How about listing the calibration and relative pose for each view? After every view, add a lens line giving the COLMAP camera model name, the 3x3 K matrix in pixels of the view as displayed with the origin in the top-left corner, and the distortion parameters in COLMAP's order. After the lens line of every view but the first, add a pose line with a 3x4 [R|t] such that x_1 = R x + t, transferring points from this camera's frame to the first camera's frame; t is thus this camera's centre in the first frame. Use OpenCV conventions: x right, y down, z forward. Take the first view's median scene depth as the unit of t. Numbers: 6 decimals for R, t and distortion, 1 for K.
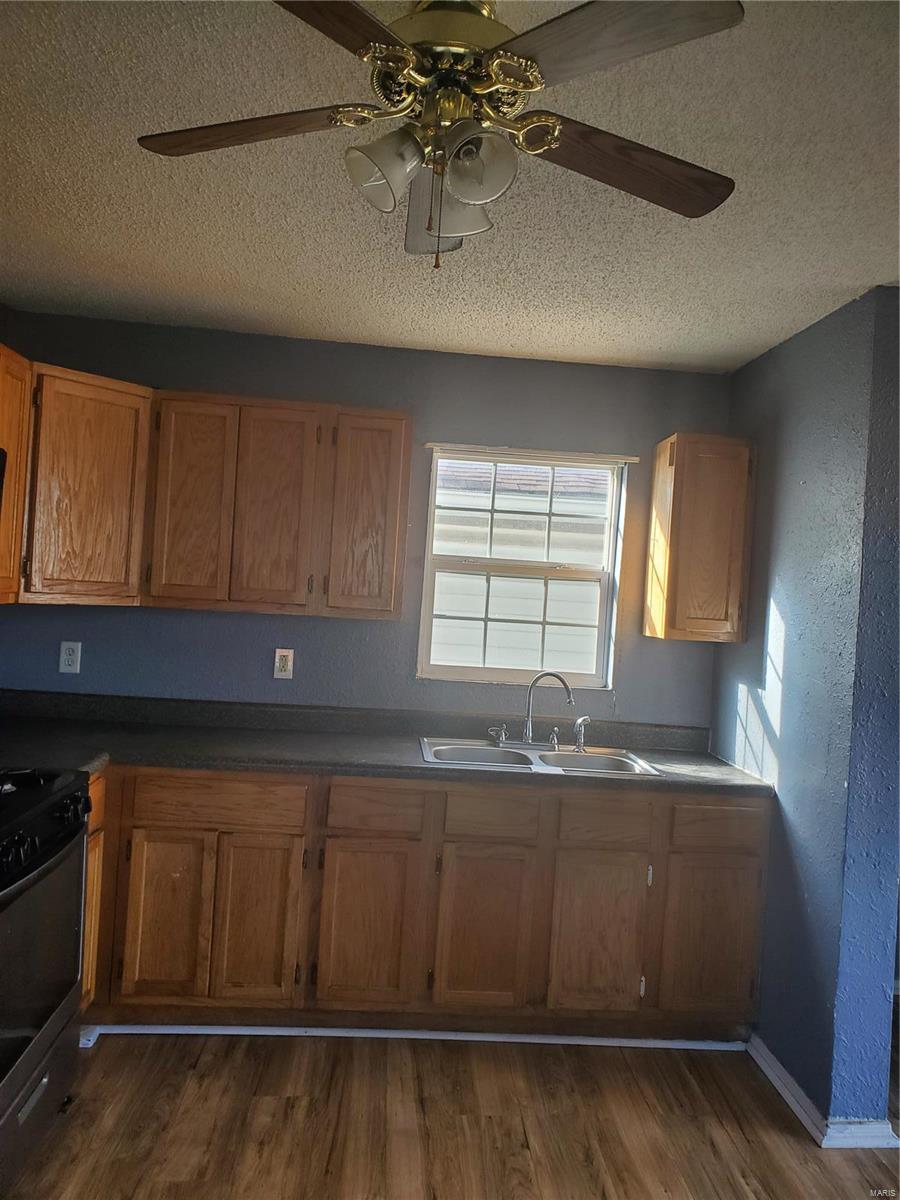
lens RADIAL K [[925.8, 0, 461.0], [0, 925.8, 599.8], [0, 0, 1]] dist [0.014195, -0.005622]
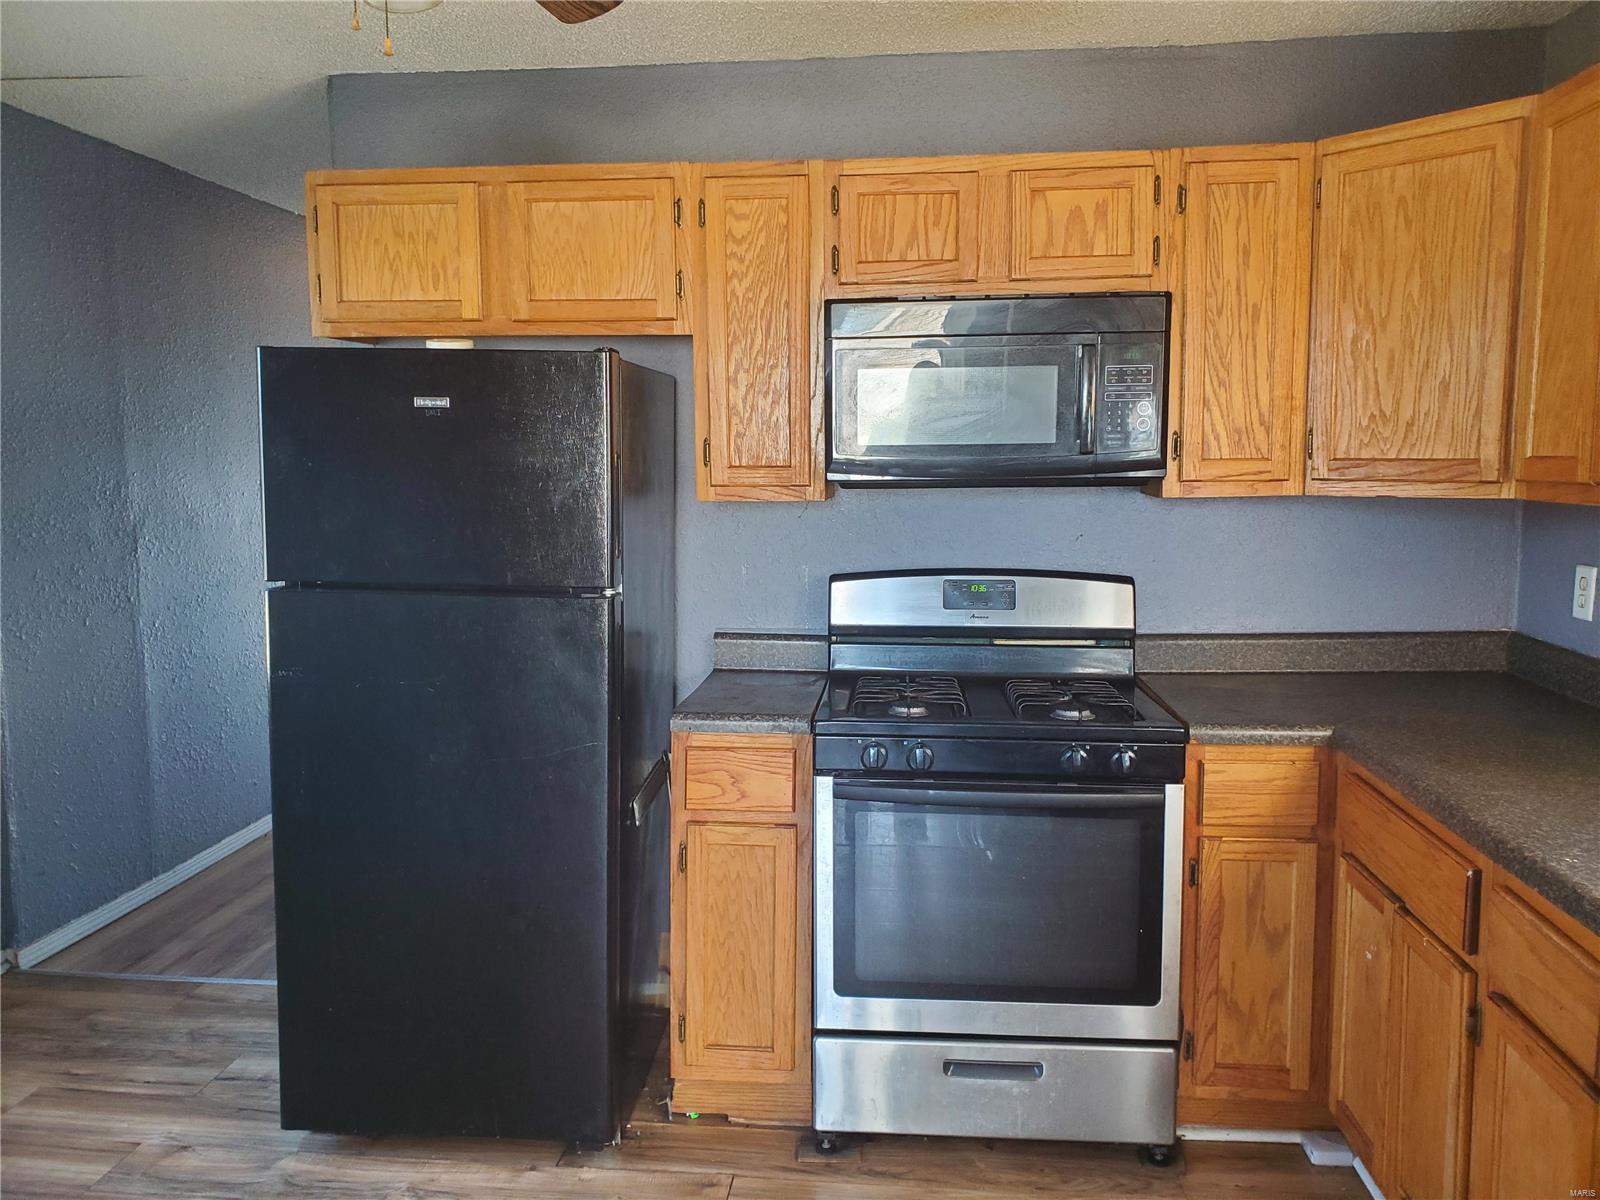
lens RADIAL K [[1226.4, 0, 801.5], [0, 1226.4, 582.0], [0, 0, 1]] dist [0.018026, -0.000102]
pose [[-0.176408, 0.044248, -0.983322, 0.497010], [-0.013297, 0.998791, 0.047329, 0.029176], [0.984227, 0.021424, -0.175606, 0.763062]]
